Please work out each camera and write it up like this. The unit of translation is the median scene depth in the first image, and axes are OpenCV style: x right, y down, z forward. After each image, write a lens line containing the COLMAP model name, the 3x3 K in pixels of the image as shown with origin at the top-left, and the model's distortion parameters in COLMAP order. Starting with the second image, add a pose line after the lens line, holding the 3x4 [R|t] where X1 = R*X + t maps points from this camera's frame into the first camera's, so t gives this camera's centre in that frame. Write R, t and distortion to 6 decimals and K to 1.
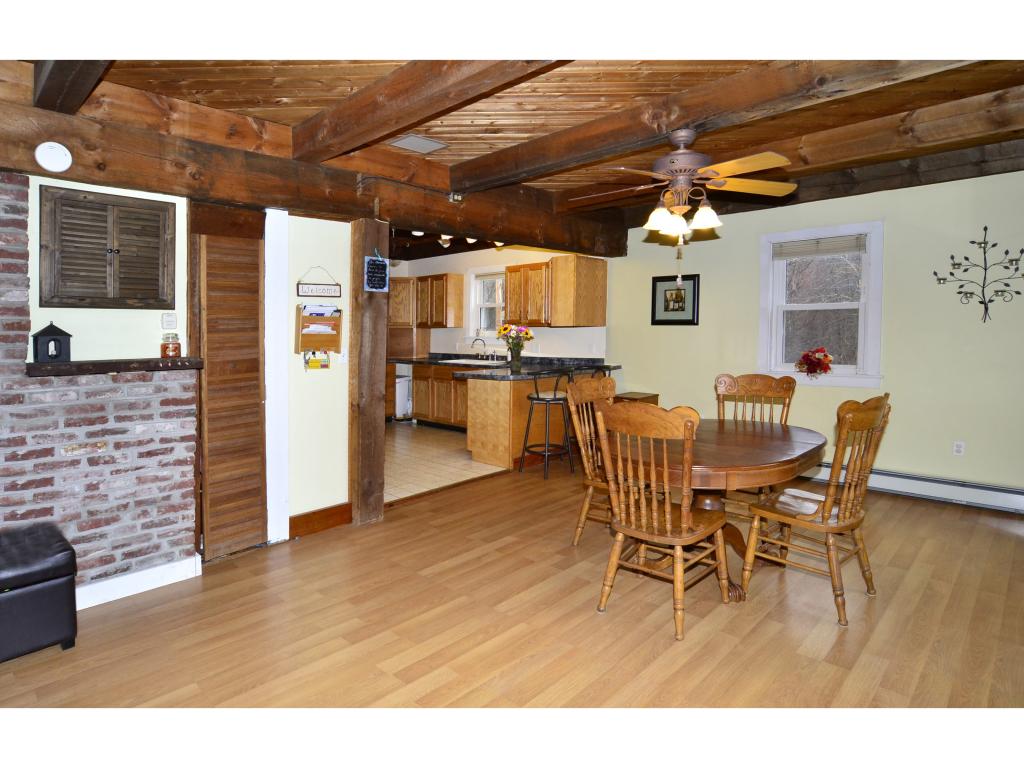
lens RADIAL K [[569.1, 0, 511.6], [0, 569.1, 336.9], [0, 0, 1]] dist [-0.032133, 0.000768]
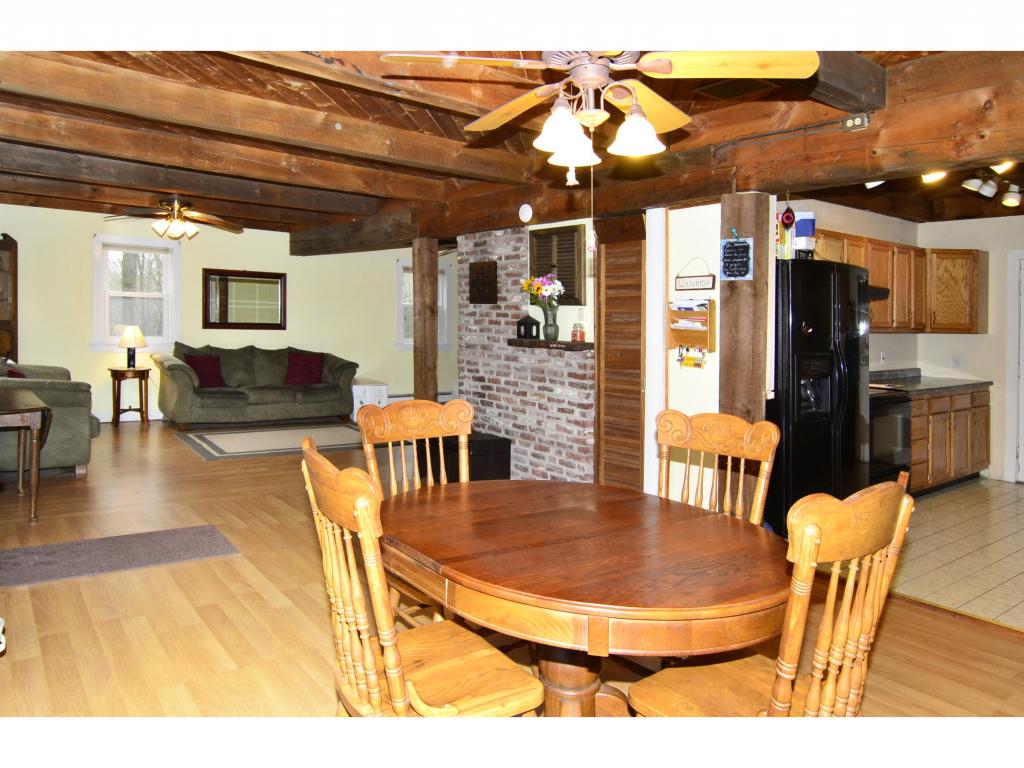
lens RADIAL K [[724.8, 0, 510.4], [0, 724.8, 339.6], [0, 0, 1]] dist [-0.001748, -0.000319]
pose [[-0.139338, 0.034501, -0.989644, 0.907036], [-0.041828, 0.998296, 0.040692, -0.025767], [0.989361, 0.047065, -0.137657, 0.891727]]
